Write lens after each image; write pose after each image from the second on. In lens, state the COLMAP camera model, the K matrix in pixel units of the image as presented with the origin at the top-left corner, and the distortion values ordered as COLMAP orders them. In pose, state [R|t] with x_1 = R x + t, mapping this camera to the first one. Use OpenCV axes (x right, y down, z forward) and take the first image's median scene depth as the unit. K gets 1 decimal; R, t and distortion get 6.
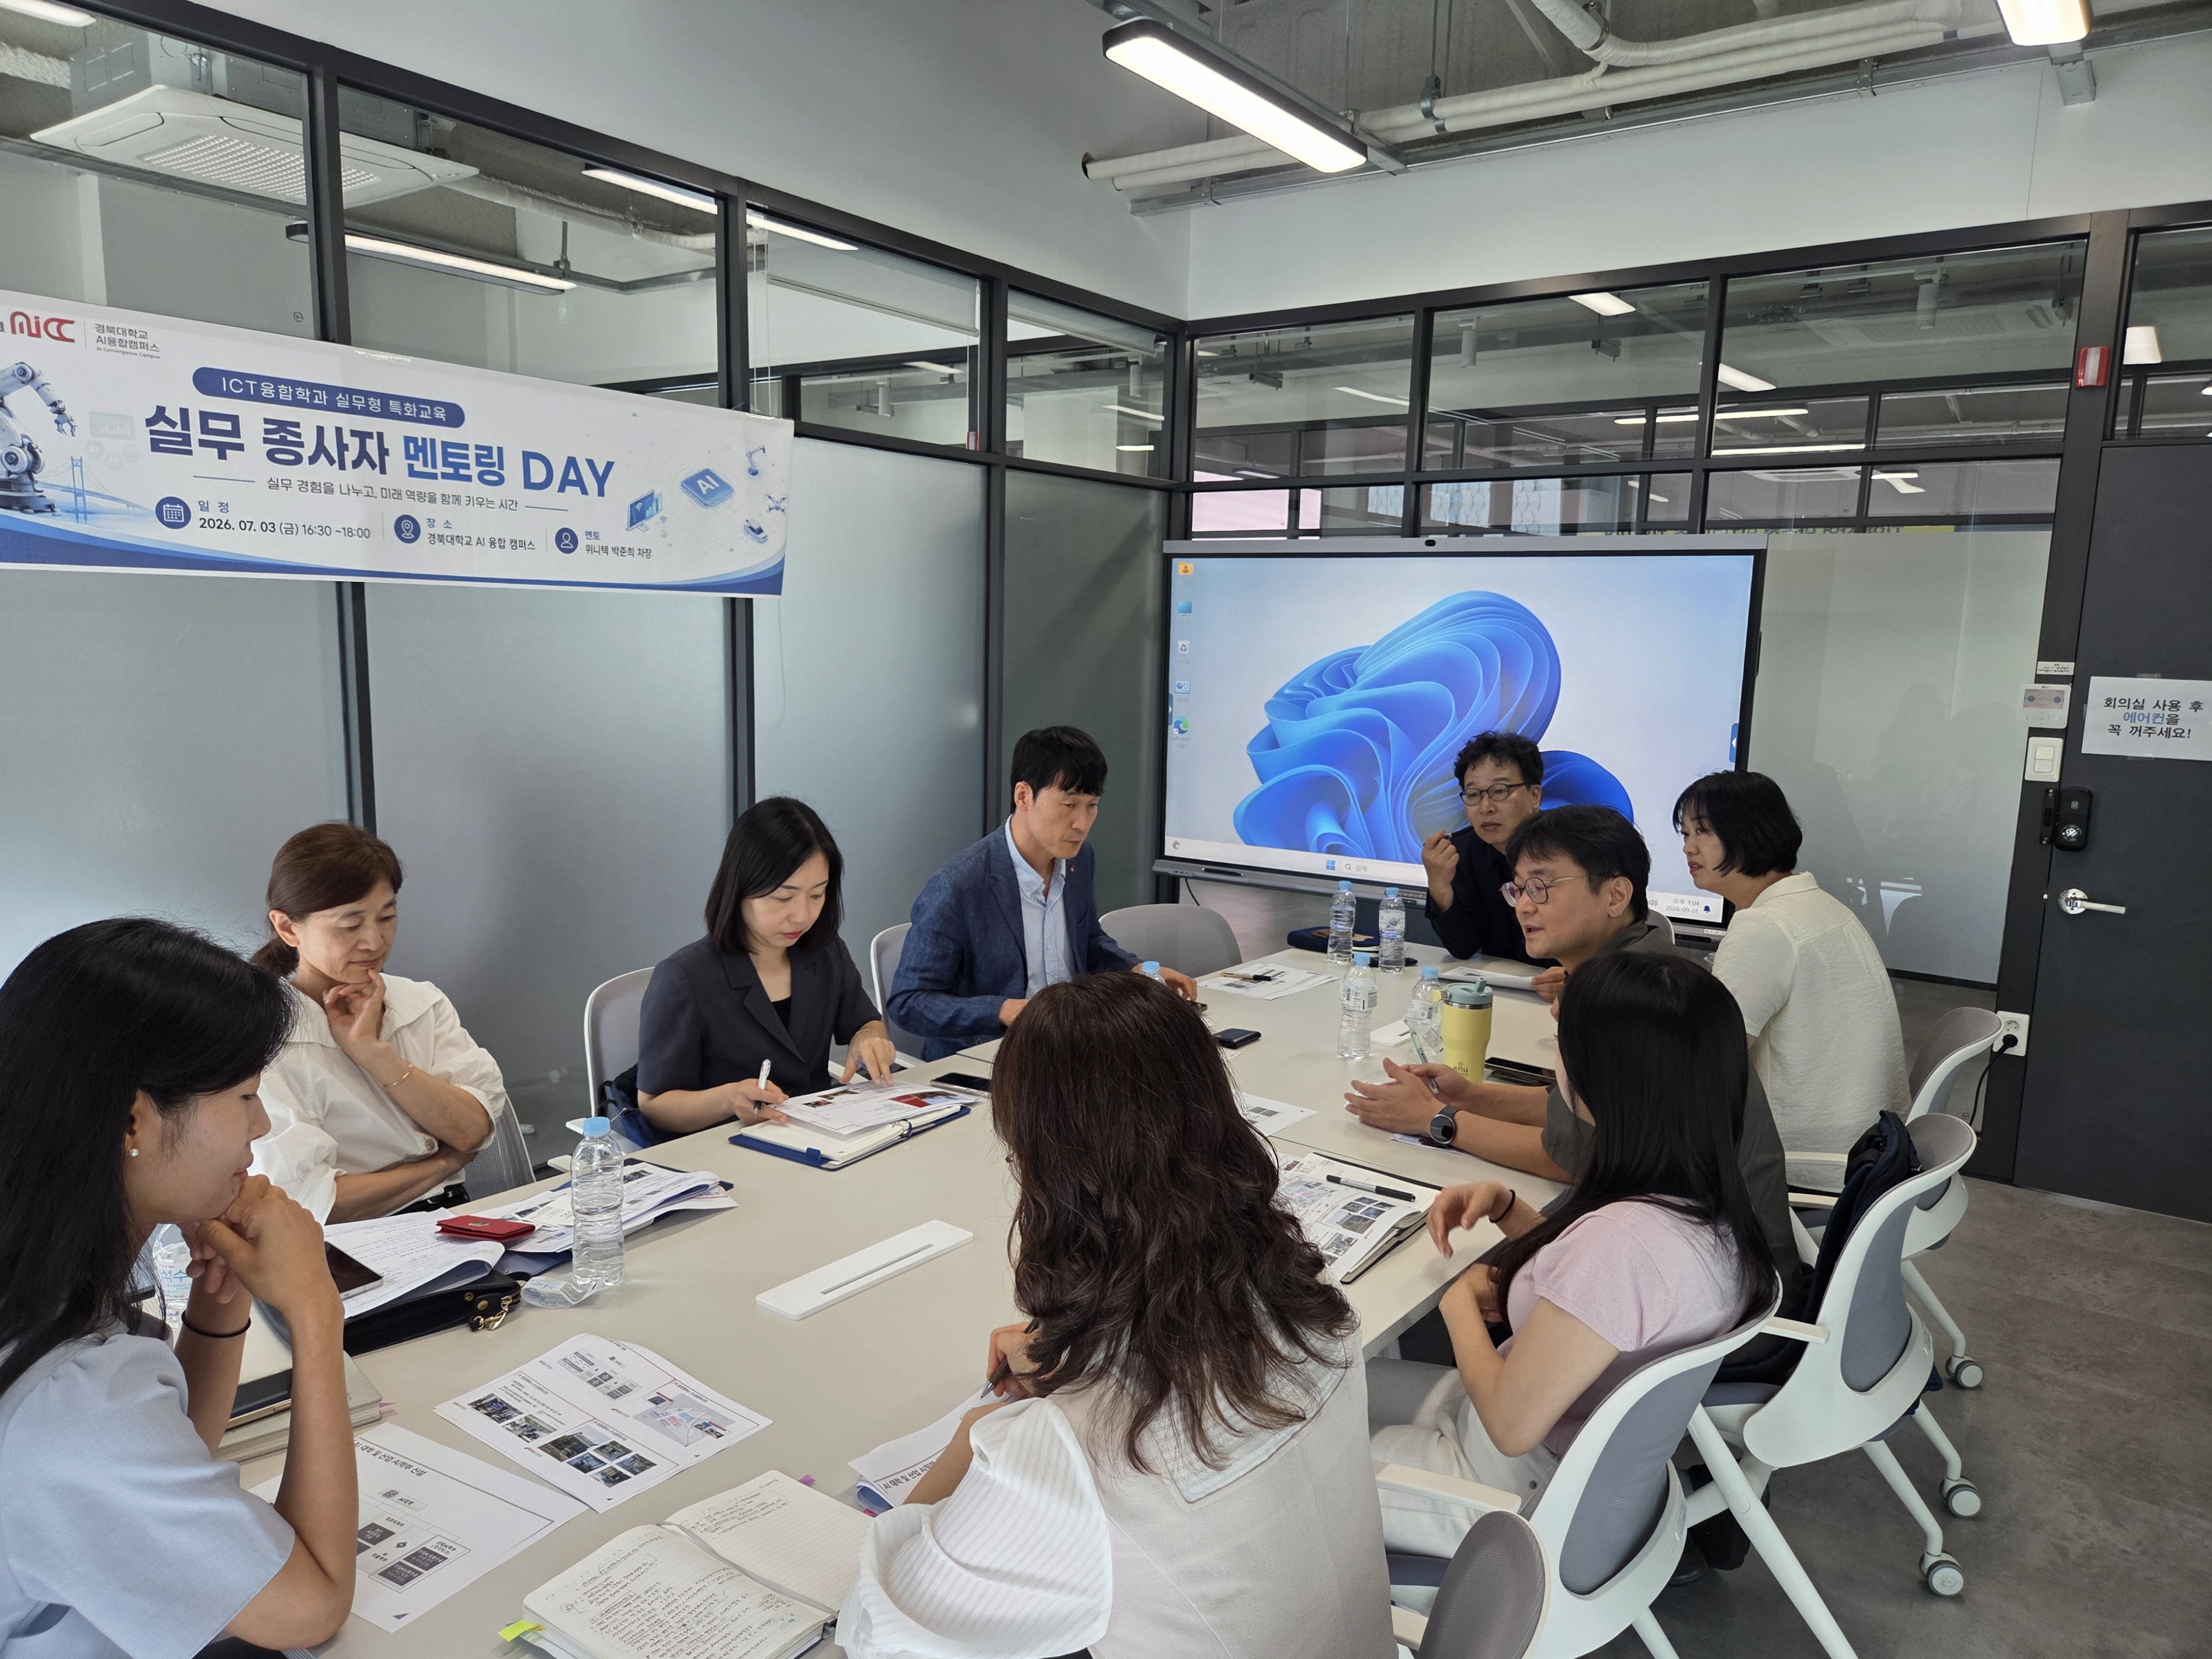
lens RADIAL K [[1494.5, 0, 1096.6], [0, 1494.5, 822.5], [0, 0, 1]] dist [0.027077, -0.006375]
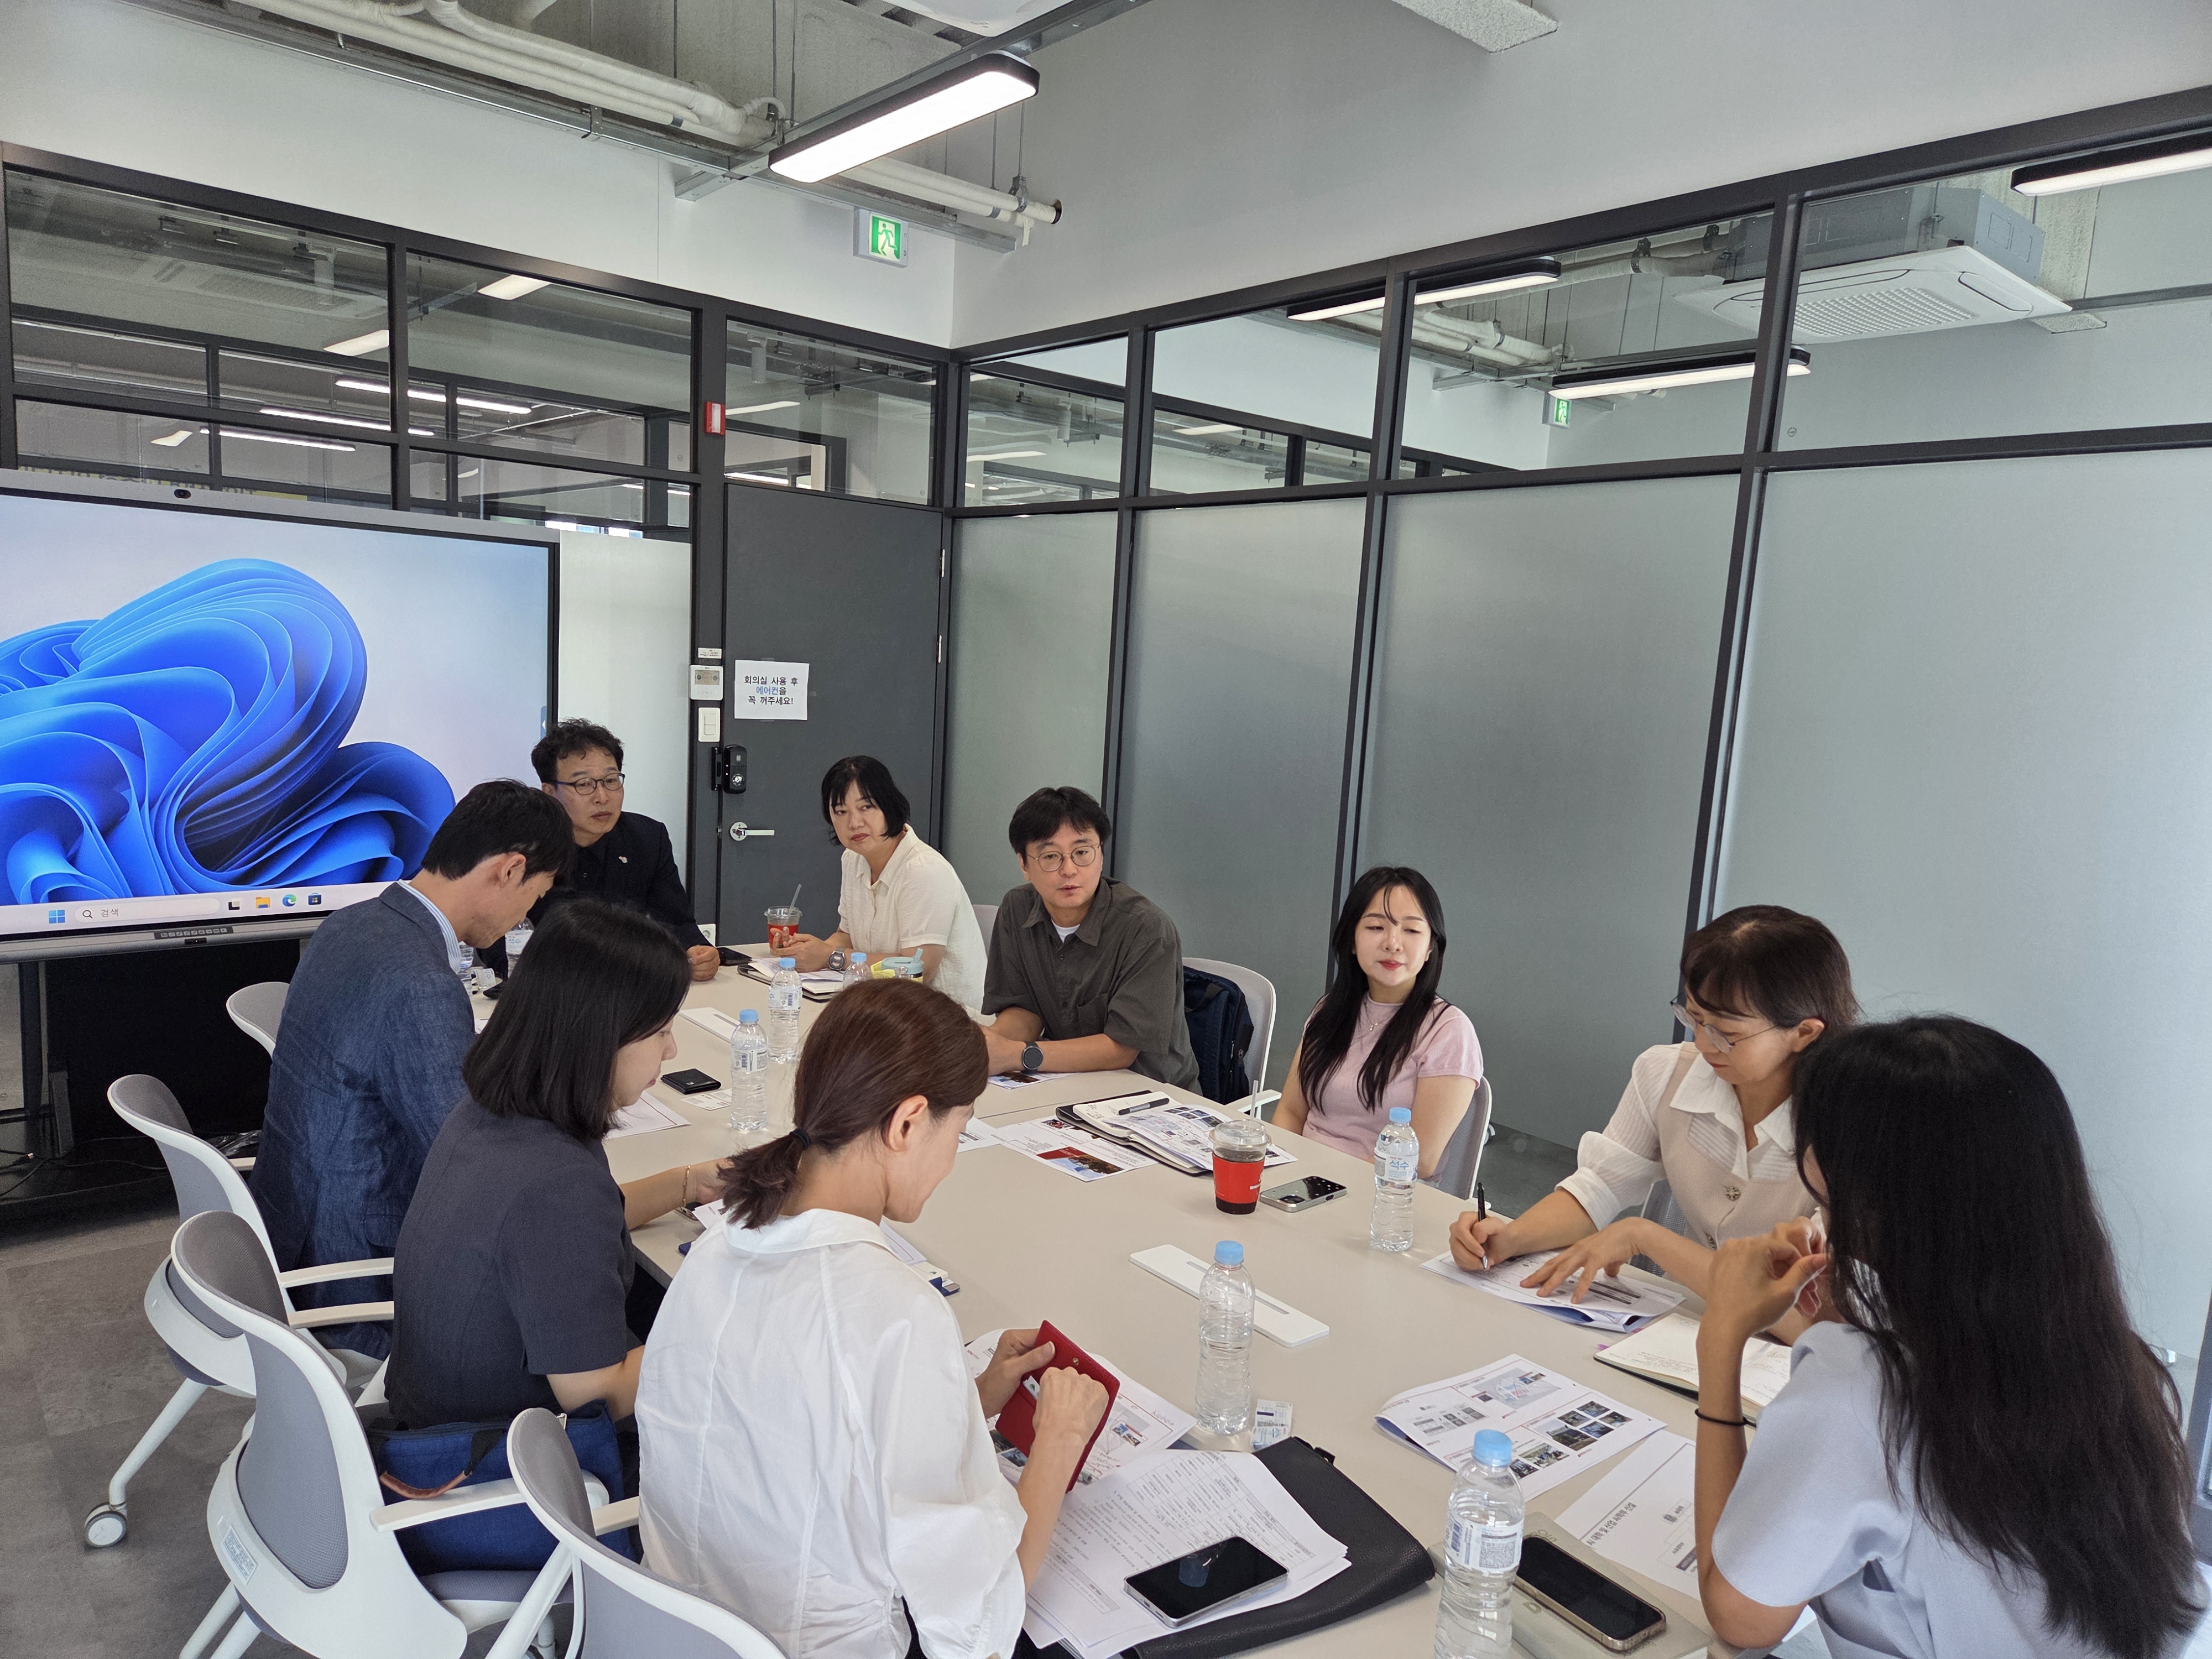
lens RADIAL K [[1494.5, 0, 1093.9], [0, 1494.5, 847.7], [0, 0, 1]] dist [0.027077, -0.006375]
pose [[0.229626, -0.135861, 0.963750, -0.535627], [0.078542, 0.989566, 0.120787, -0.066823], [-0.970105, 0.047959, 0.237901, 0.391280]]
